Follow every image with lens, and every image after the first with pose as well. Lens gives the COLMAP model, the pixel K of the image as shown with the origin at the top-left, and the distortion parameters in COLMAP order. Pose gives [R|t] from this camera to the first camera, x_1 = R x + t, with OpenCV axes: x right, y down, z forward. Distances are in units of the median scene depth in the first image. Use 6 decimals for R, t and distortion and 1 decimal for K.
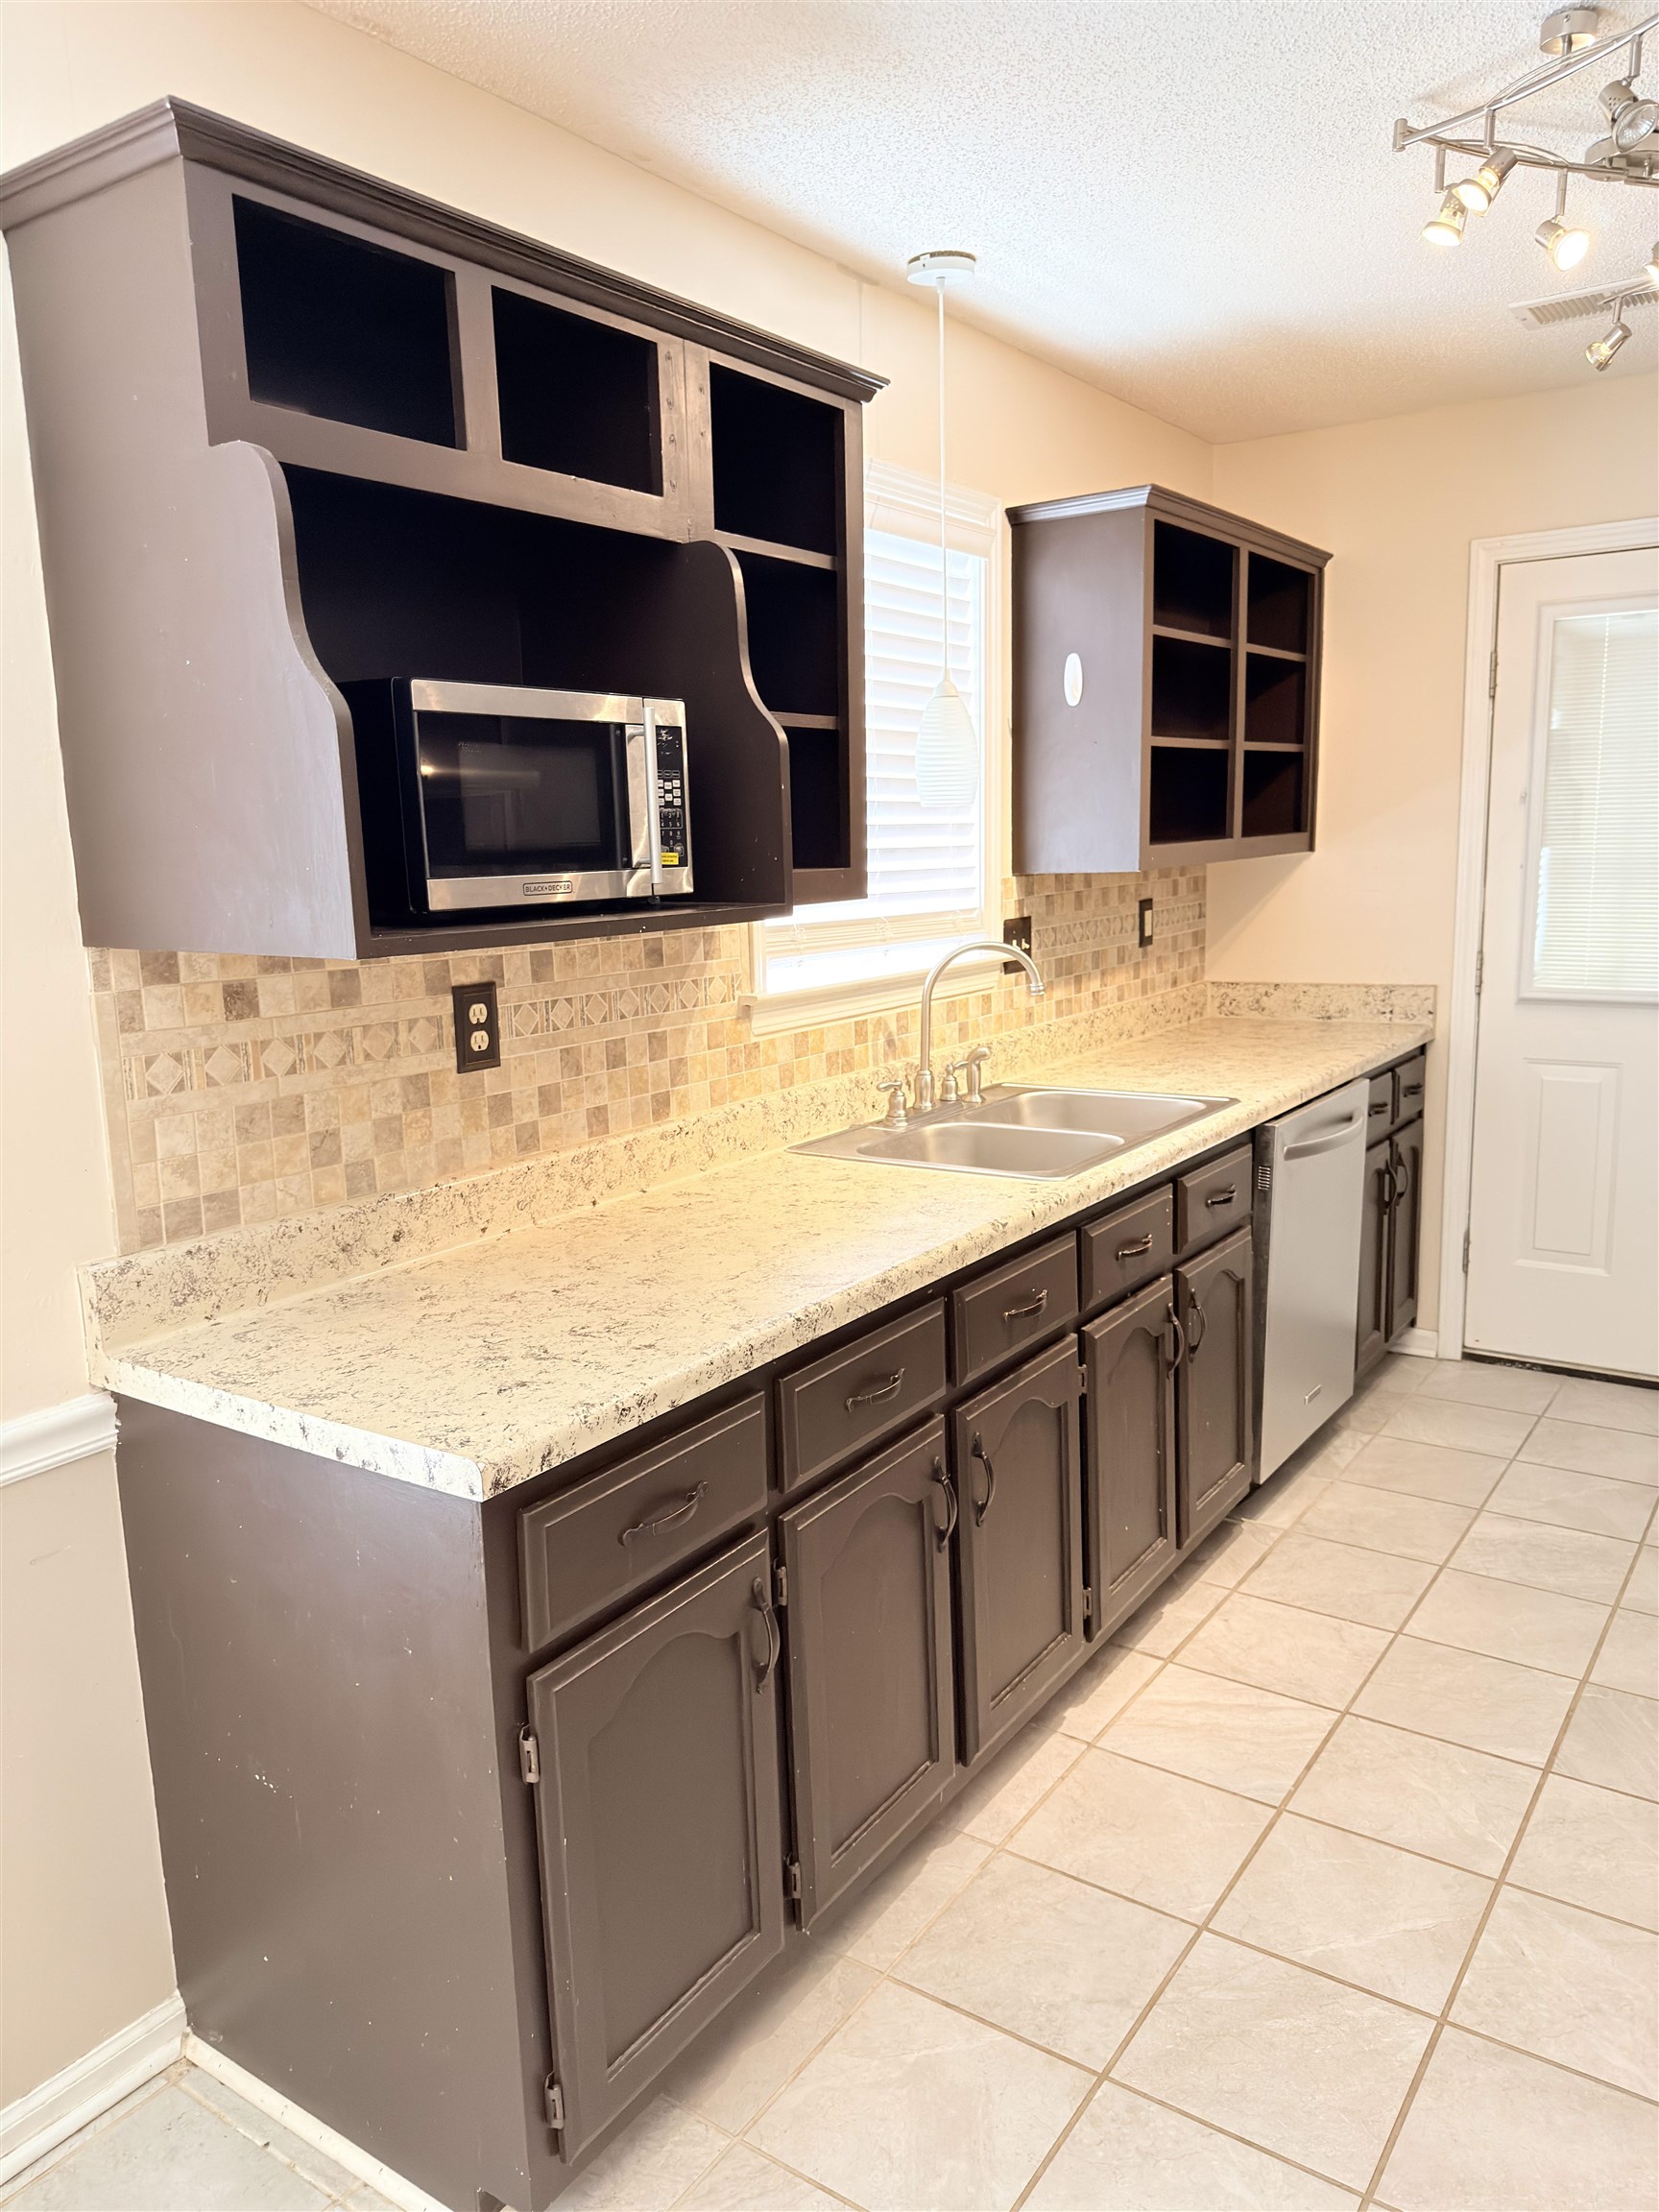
lens RADIAL K [[1557.3, 0, 833.8], [0, 1557.3, 1127.1], [0, 0, 1]] dist [0.058596, -0.049980]
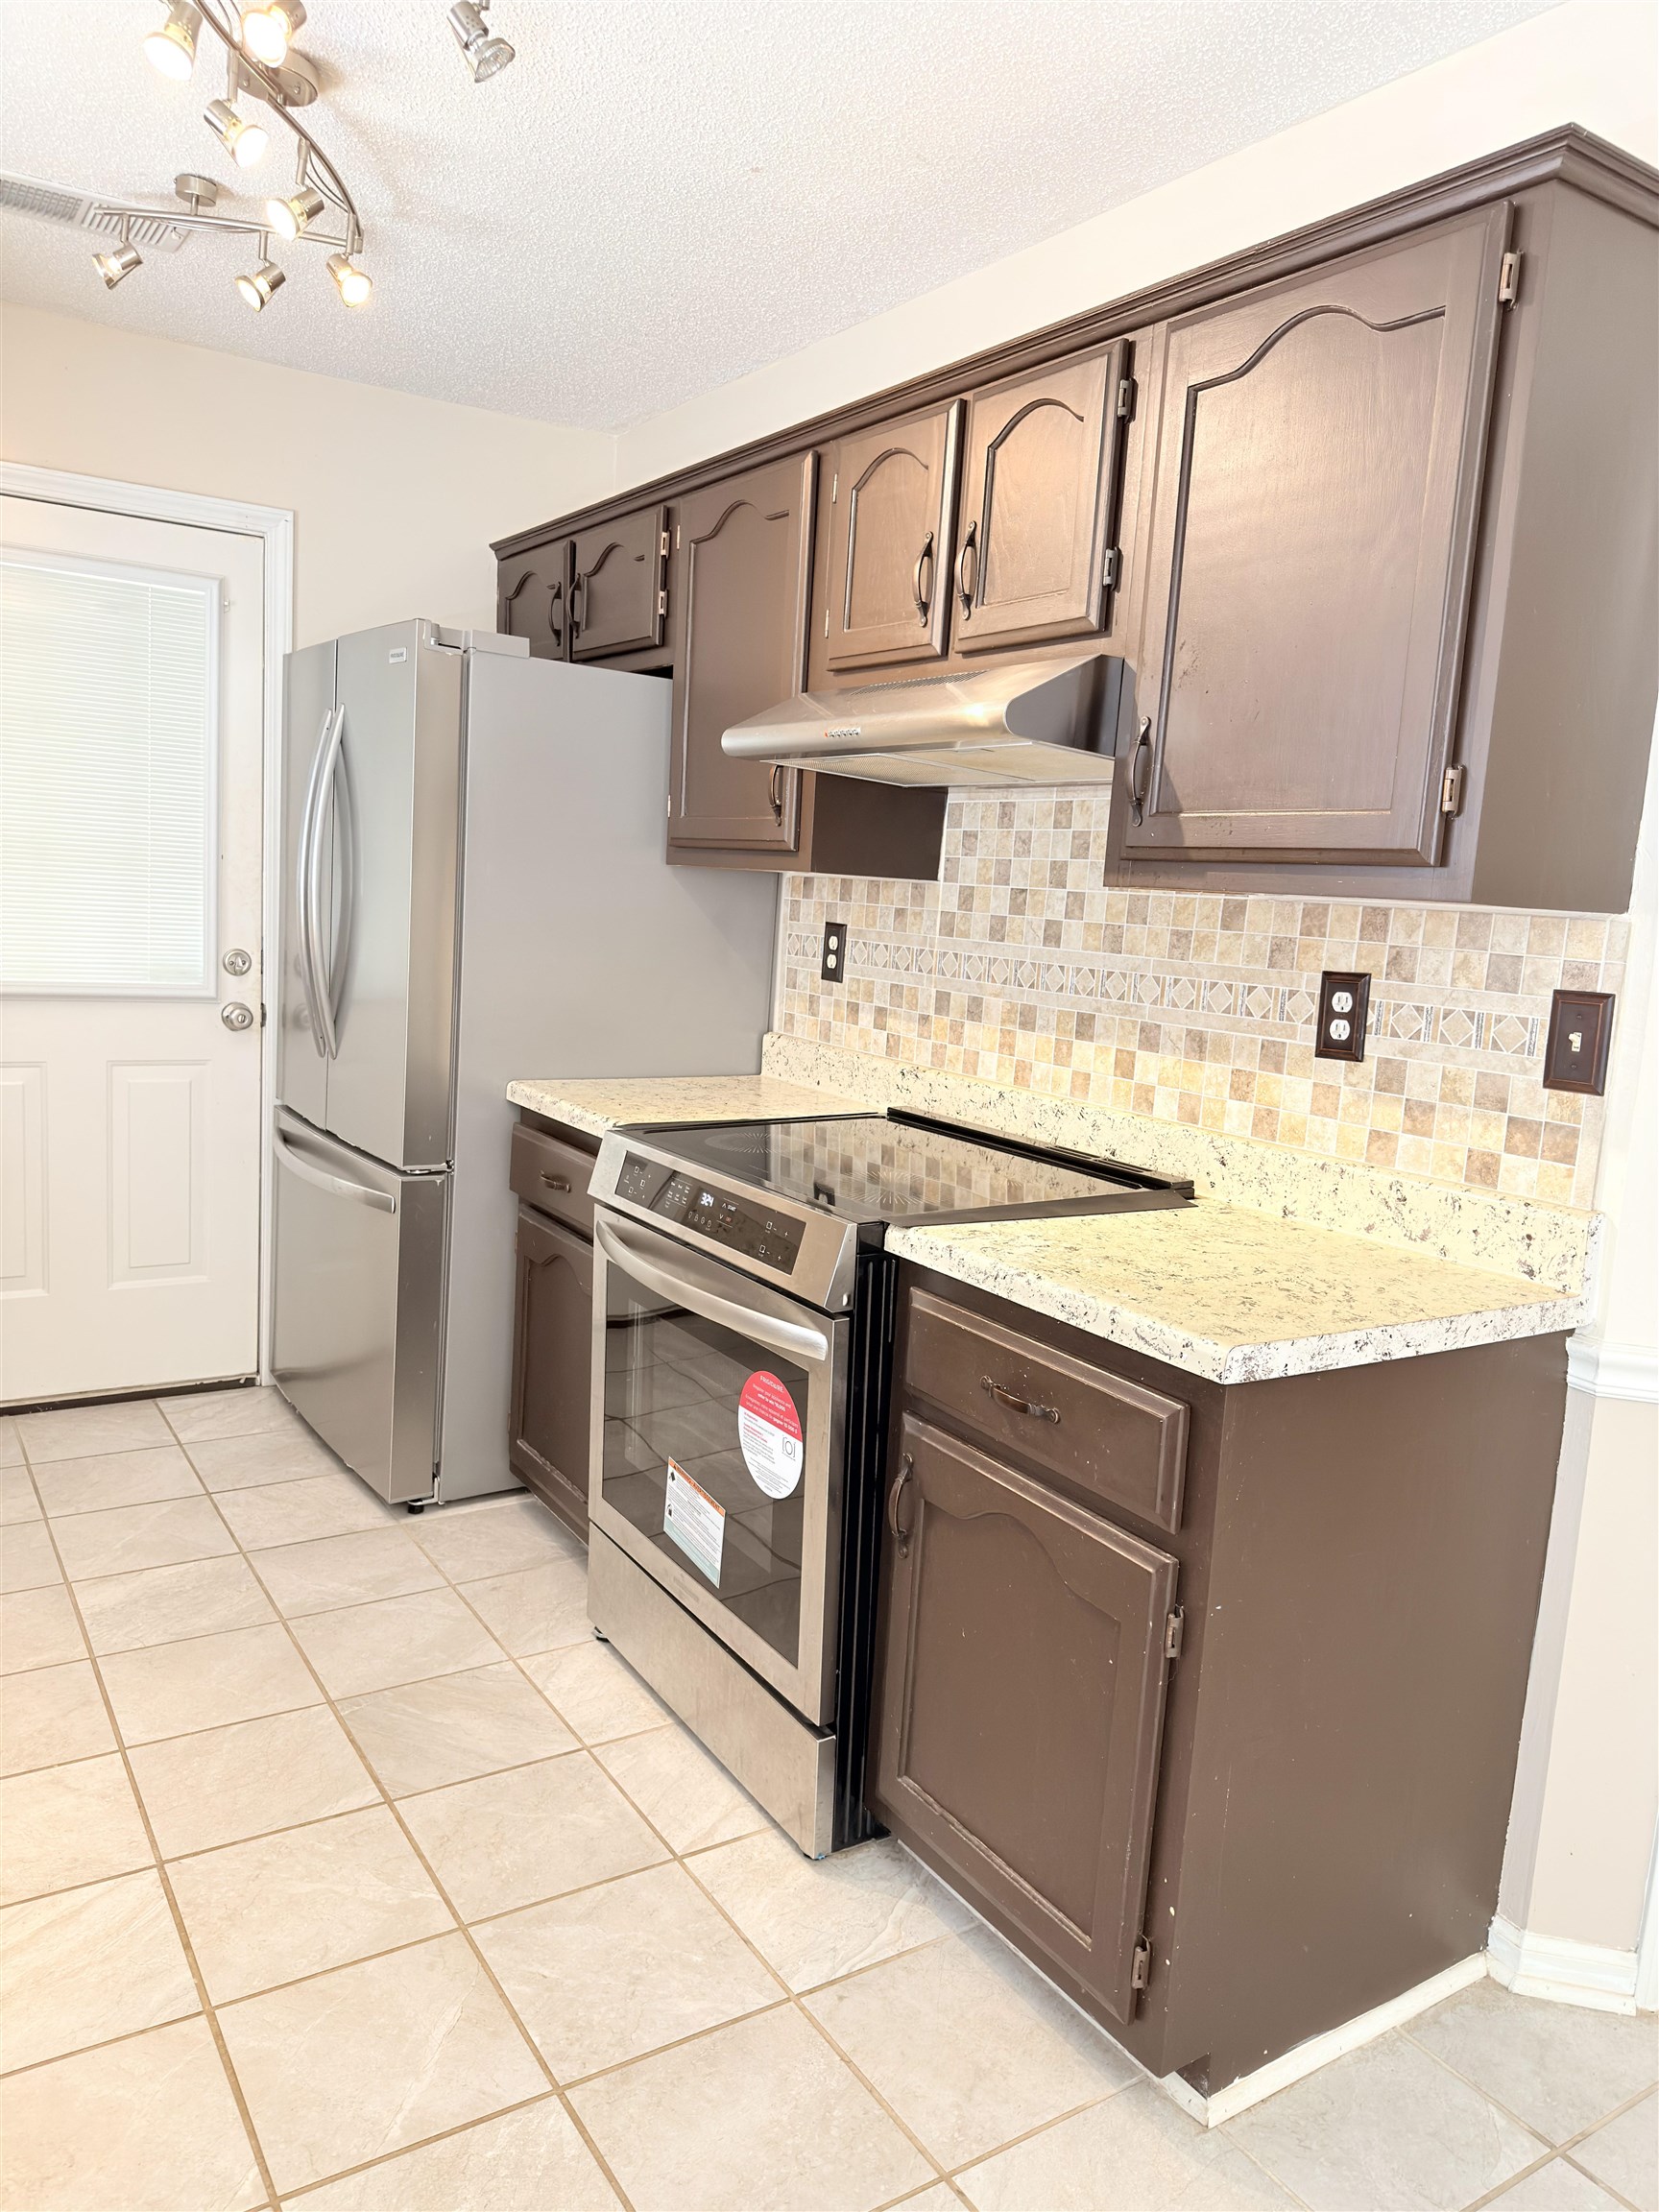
lens RADIAL K [[1557.3, 0, 830.9], [0, 1557.3, 1115.6], [0, 0, 1]] dist [0.058596, -0.049980]
pose [[0.389953, -0.080039, 0.917350, -0.651637], [0.095091, 0.994389, 0.046339, -0.033284], [-0.915912, 0.069162, 0.395376, 0.882724]]
